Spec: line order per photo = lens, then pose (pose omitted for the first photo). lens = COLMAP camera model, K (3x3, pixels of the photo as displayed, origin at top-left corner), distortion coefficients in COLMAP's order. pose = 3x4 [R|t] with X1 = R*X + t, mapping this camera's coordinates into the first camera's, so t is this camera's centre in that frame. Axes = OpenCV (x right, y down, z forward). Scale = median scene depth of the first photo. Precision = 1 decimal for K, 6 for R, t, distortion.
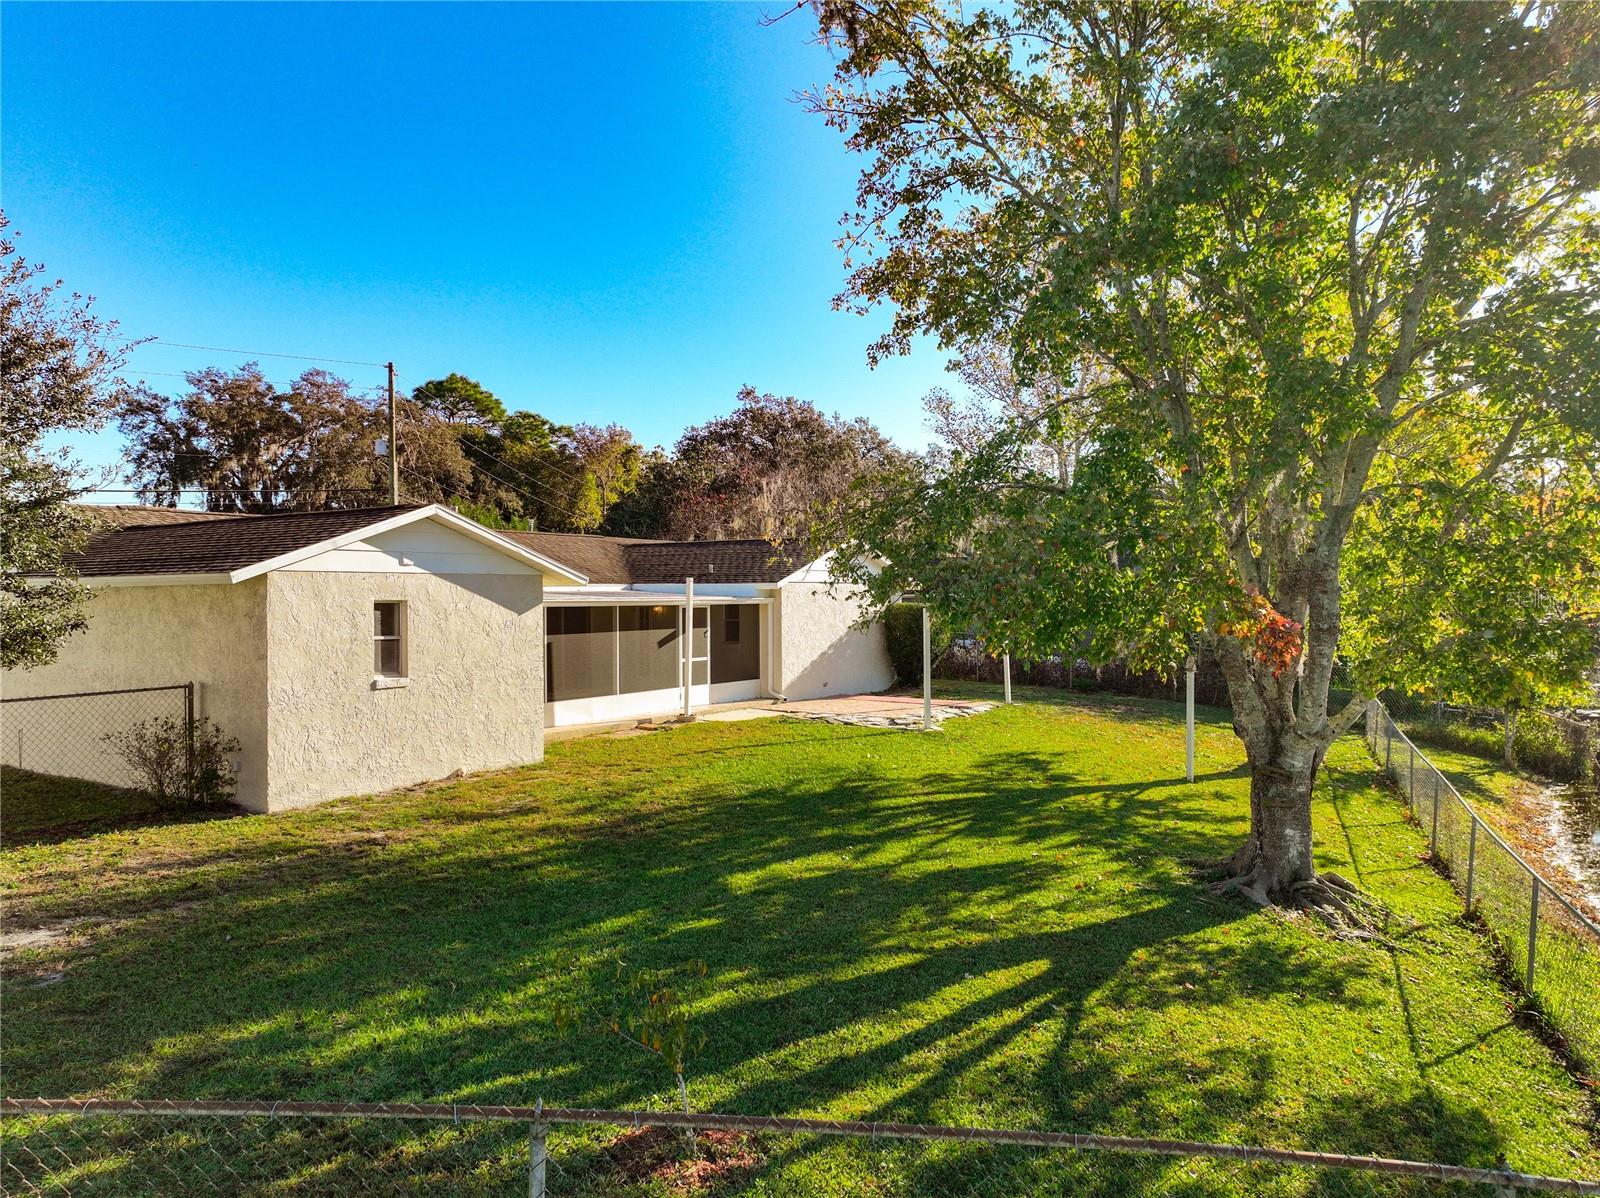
lens RADIAL K [[1126.7, 0, 805.4], [0, 1126.7, 597.5], [0, 0, 1]] dist [-0.007241, 0.026466]
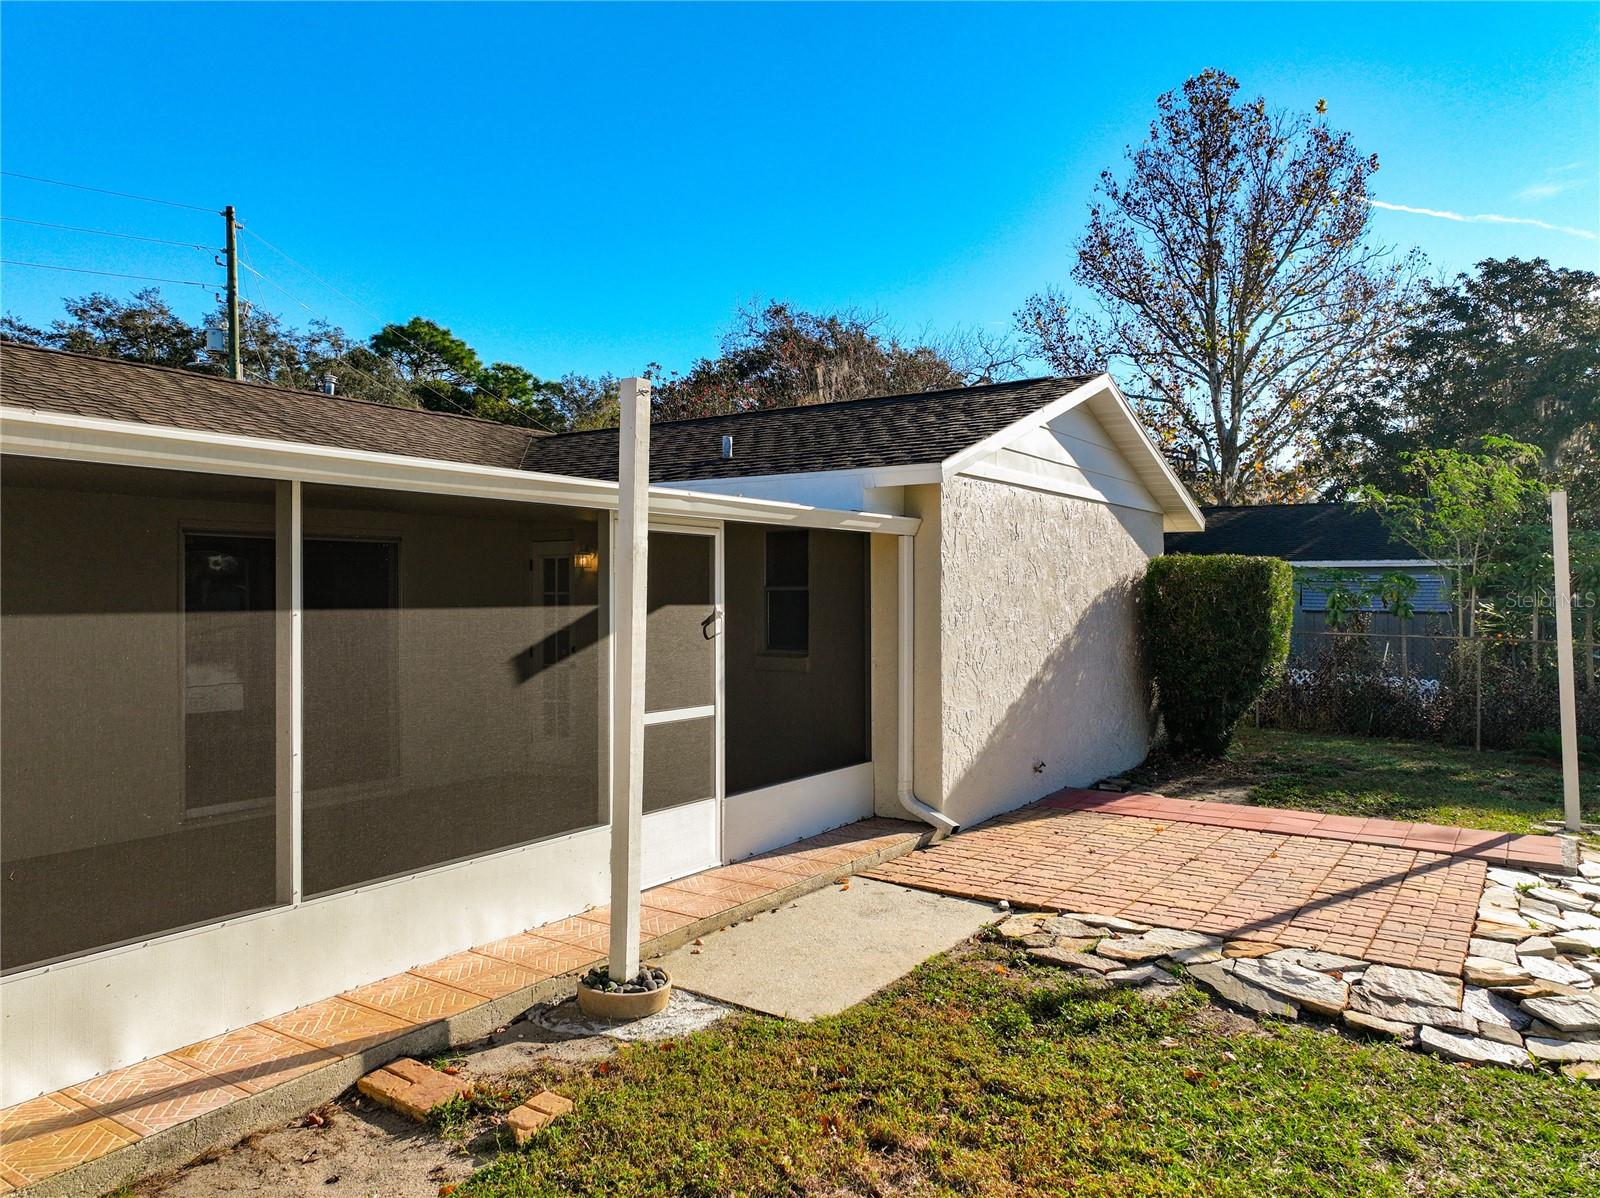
lens RADIAL K [[1126.7, 0, 805.4], [0, 1126.7, 597.5], [0, 0, 1]] dist [-0.007241, 0.026466]
pose [[0.999895, 0.002440, -0.014289, -0.020176], [-0.002427, 0.999997, 0.000958, 0.008419], [0.014291, -0.000923, 0.999897, 0.242803]]
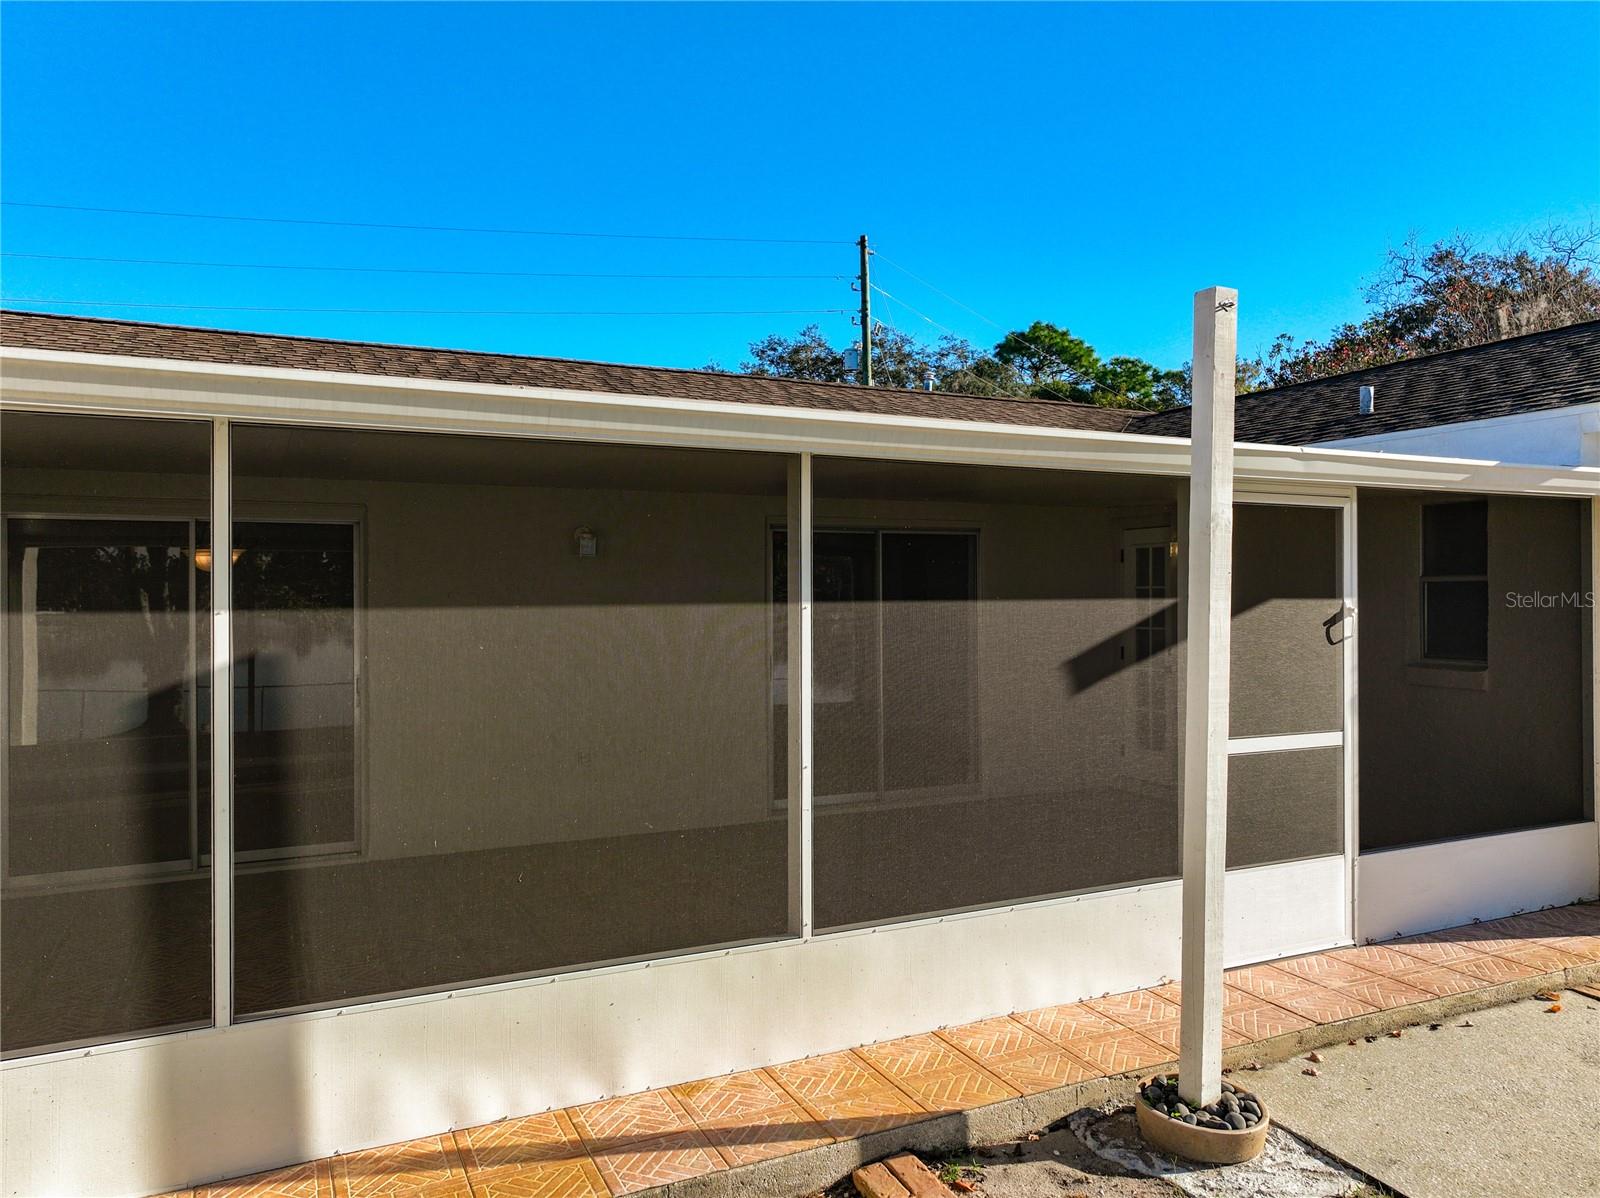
lens RADIAL K [[1126.7, 0, 805.4], [0, 1126.7, 597.5], [0, 0, 1]] dist [-0.007241, 0.026466]
pose [[0.850424, 0.001612, -0.526096, -0.020574], [-0.000058, 0.999996, 0.002970, 0.008877], [0.526099, -0.002495, 0.850420, 0.259675]]
